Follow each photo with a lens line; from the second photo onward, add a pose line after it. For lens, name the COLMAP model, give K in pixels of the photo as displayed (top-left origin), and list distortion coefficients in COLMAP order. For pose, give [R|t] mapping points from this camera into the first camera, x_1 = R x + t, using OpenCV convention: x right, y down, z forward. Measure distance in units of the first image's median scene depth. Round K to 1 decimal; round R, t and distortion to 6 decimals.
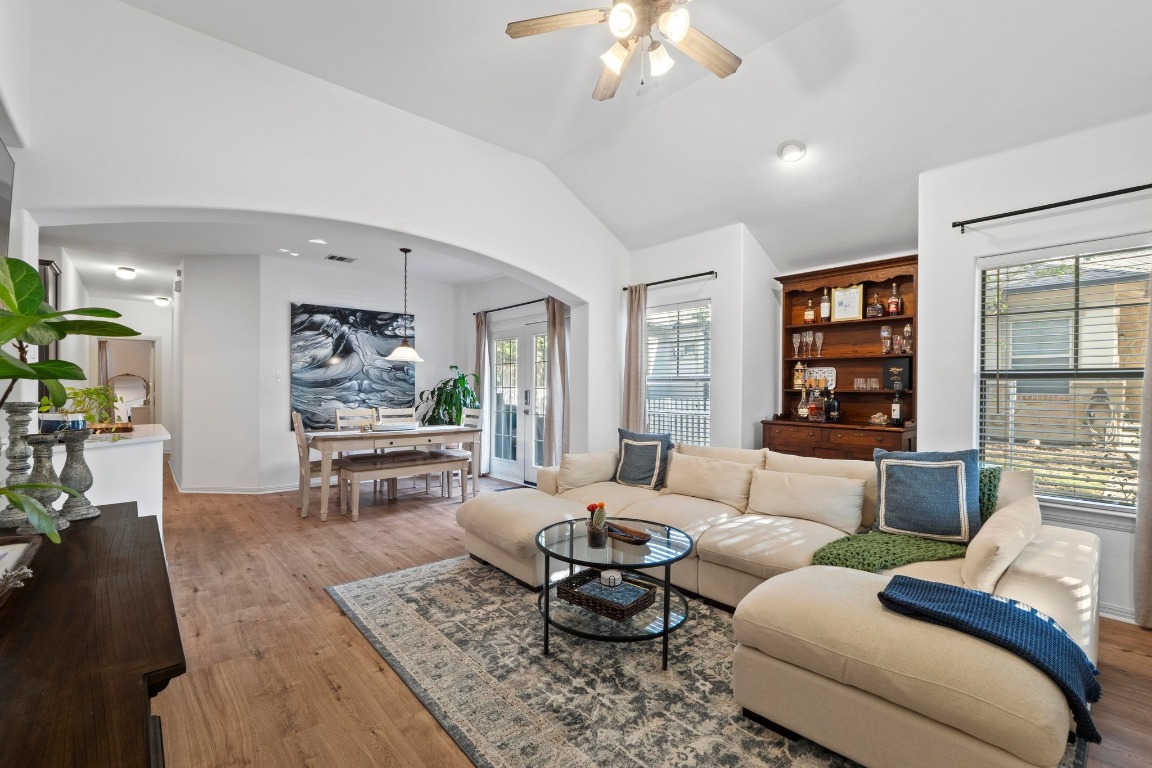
lens RADIAL K [[493.8, 0, 580.4], [0, 493.8, 390.0], [0, 0, 1]] dist [-0.006344, -0.000276]
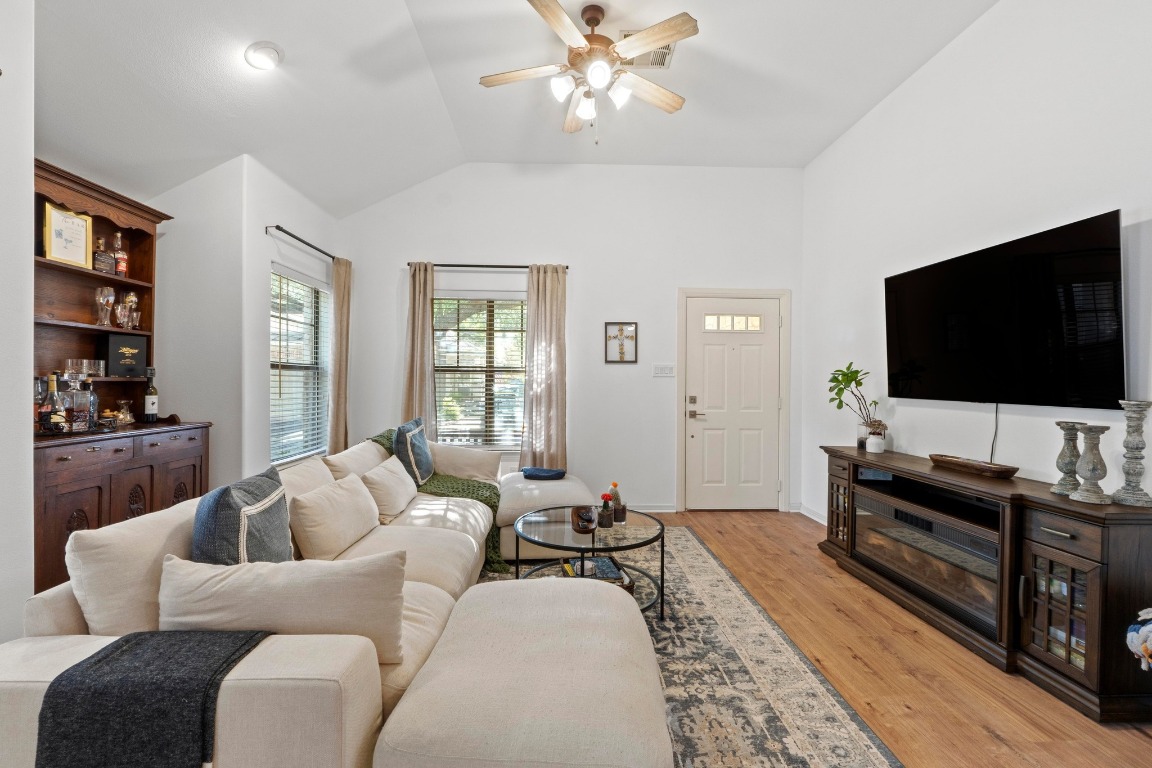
lens RADIAL K [[493.8, 0, 574.2], [0, 493.8, 381.7], [0, 0, 1]] dist [-0.006344, -0.000276]
pose [[-0.766961, -0.011358, 0.641593, -0.520958], [-0.008297, 0.999935, 0.007783, -0.009107], [-0.641640, 0.000646, -0.767006, 1.647743]]
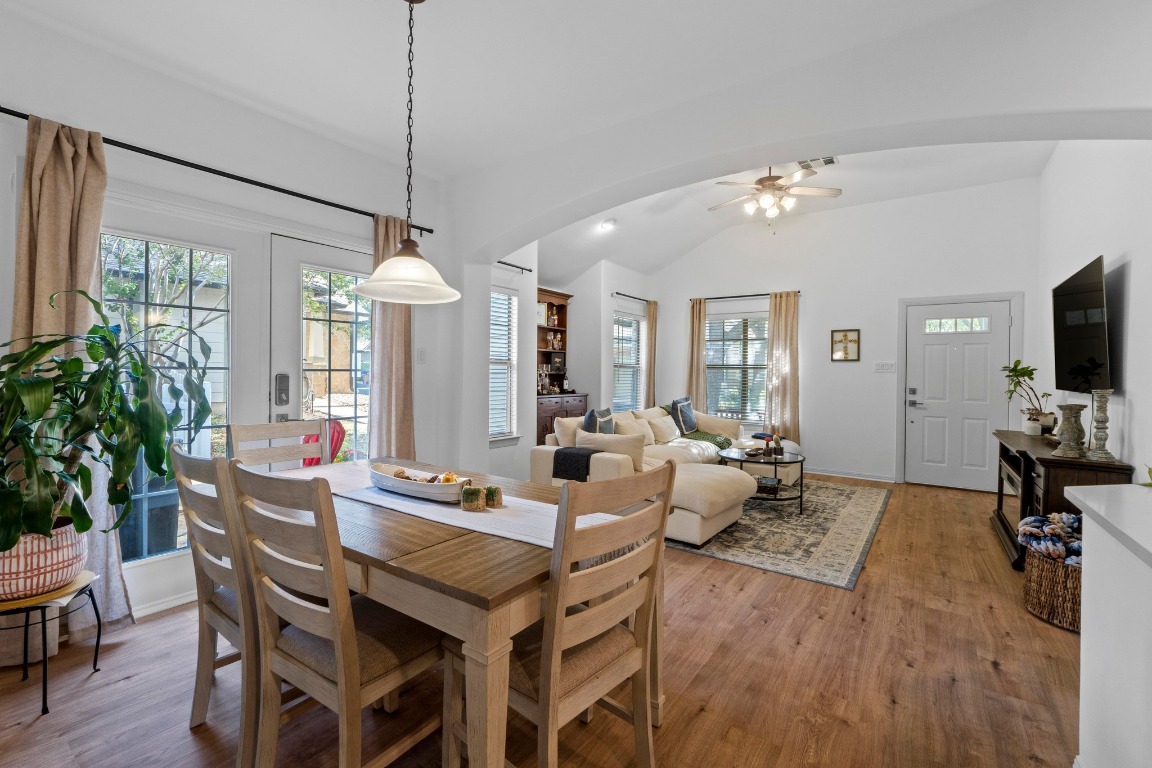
lens RADIAL K [[493.8, 0, 576.0], [0, 493.8, 376.0], [0, 0, 1]] dist [-0.006344, -0.000276]
pose [[-0.217003, -0.013835, 0.976073, -1.439948], [-0.008616, 0.999888, 0.012257, -0.012858], [-0.976133, -0.005750, -0.217098, 1.882771]]
